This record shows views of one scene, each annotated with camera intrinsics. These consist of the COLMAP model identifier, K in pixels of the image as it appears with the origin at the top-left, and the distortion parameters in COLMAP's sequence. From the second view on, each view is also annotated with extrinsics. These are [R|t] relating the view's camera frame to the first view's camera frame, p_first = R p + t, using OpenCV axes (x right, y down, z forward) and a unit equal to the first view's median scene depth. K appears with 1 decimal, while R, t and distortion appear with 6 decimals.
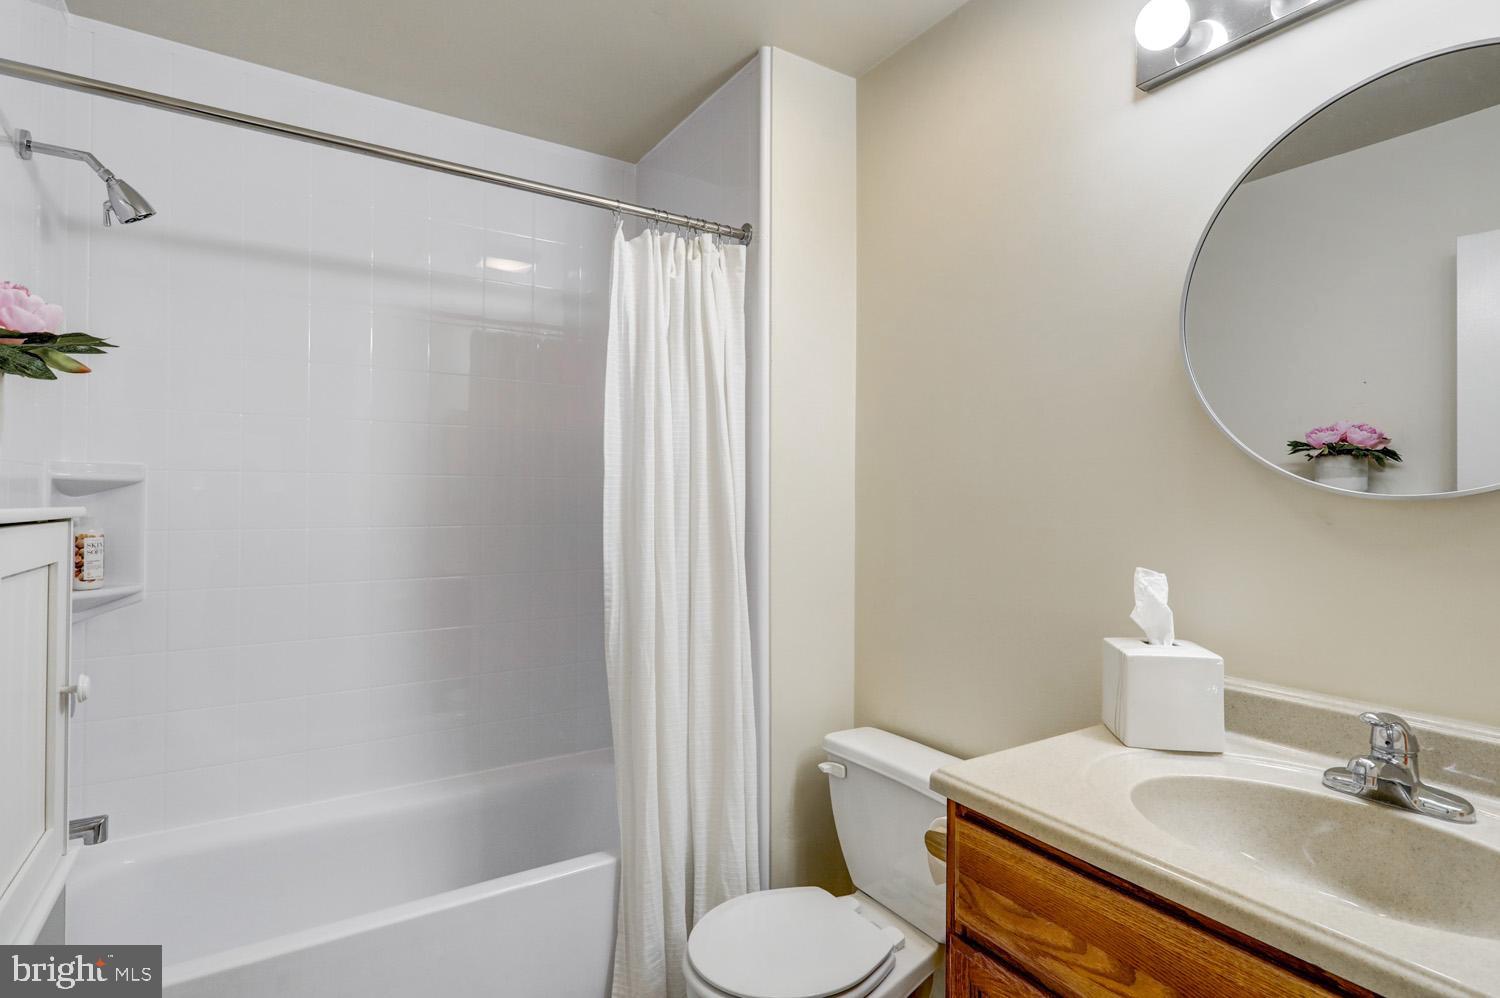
lens RADIAL K [[743.7, 0, 750.0], [0, 743.7, 499.0], [0, 0, 1]] dist [0.001201, 0.002876]
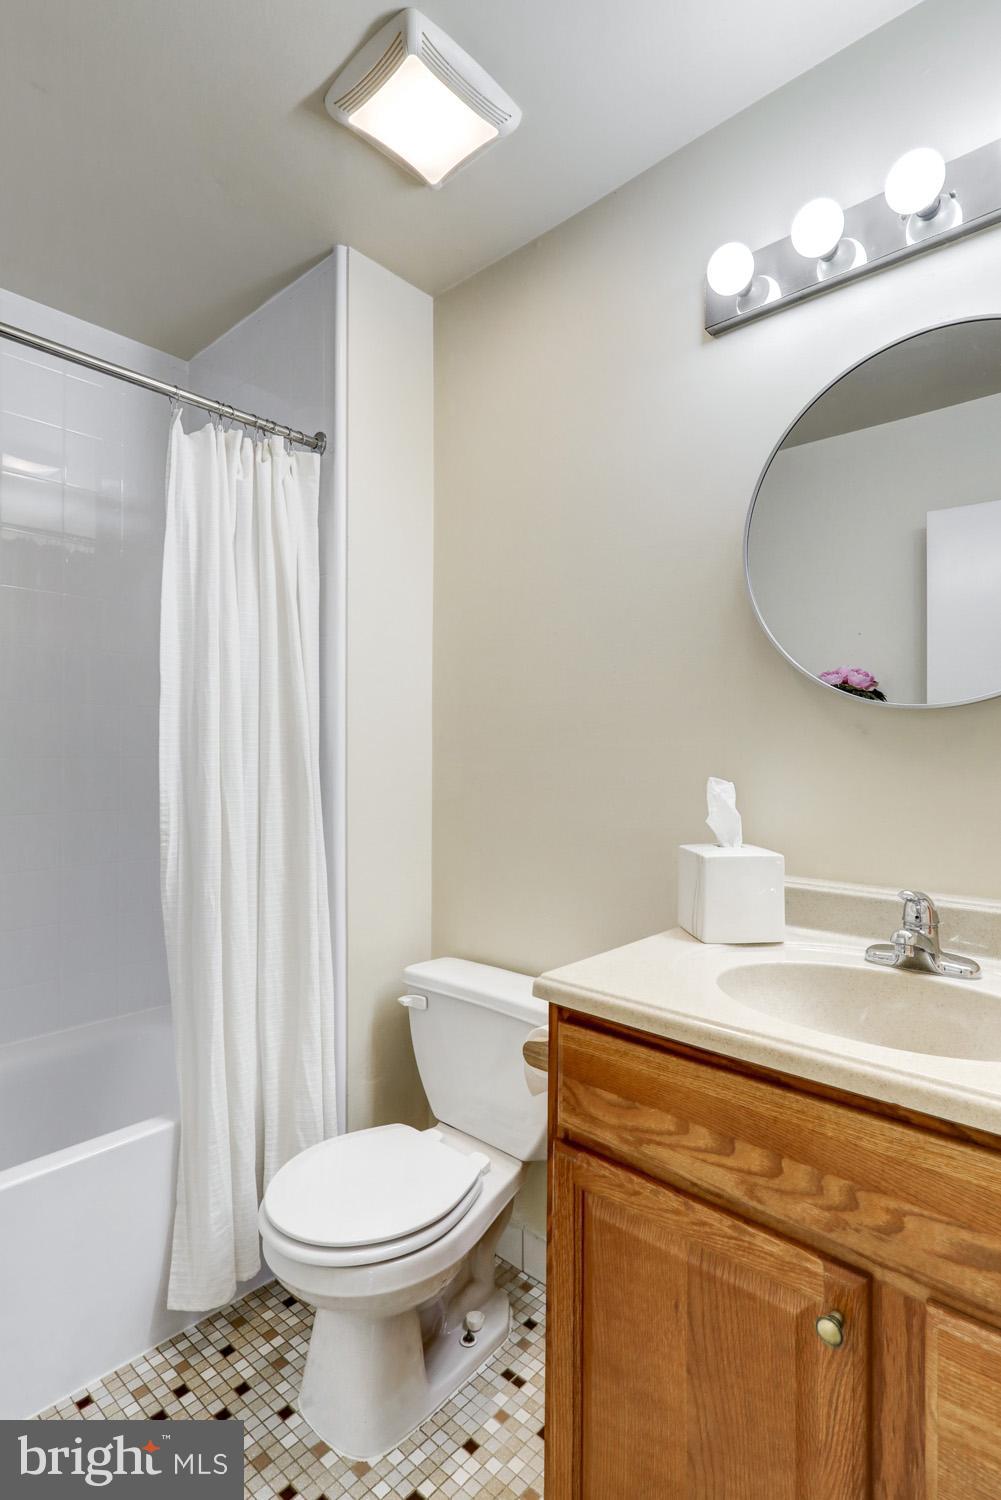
lens RADIAL K [[743.7, 0, 498.2], [0, 743.7, 750.9], [0, 0, 1]] dist [0.001201, 0.002876]
pose [[0.965837, -0.002957, 0.259132, -0.036984], [0.003002, 0.999995, 0.000223, 0.039836], [-0.259131, 0.000562, 0.965842, 0.035182]]
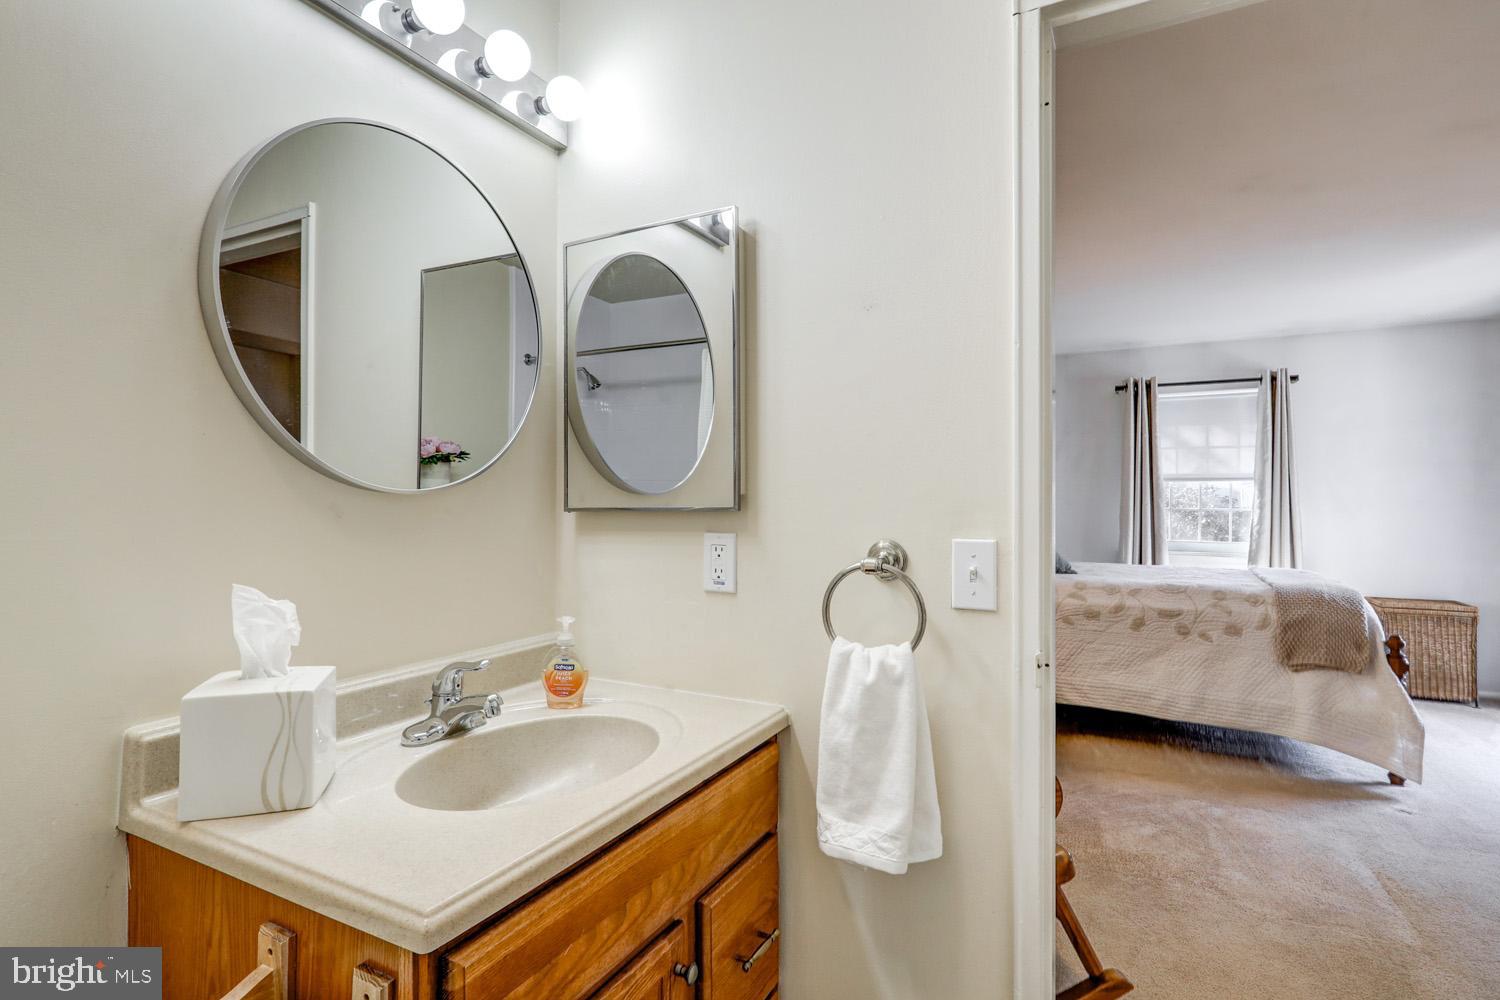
lens RADIAL K [[743.7, 0, 750.0], [0, 743.7, 500.0], [0, 0, 1]] dist [0.001201, 0.002876]
pose [[-0.497820, -0.008062, 0.867243, -0.273287], [-0.006985, 0.999962, 0.005287, 0.003020], [-0.867252, -0.003426, -0.497857, 0.683299]]
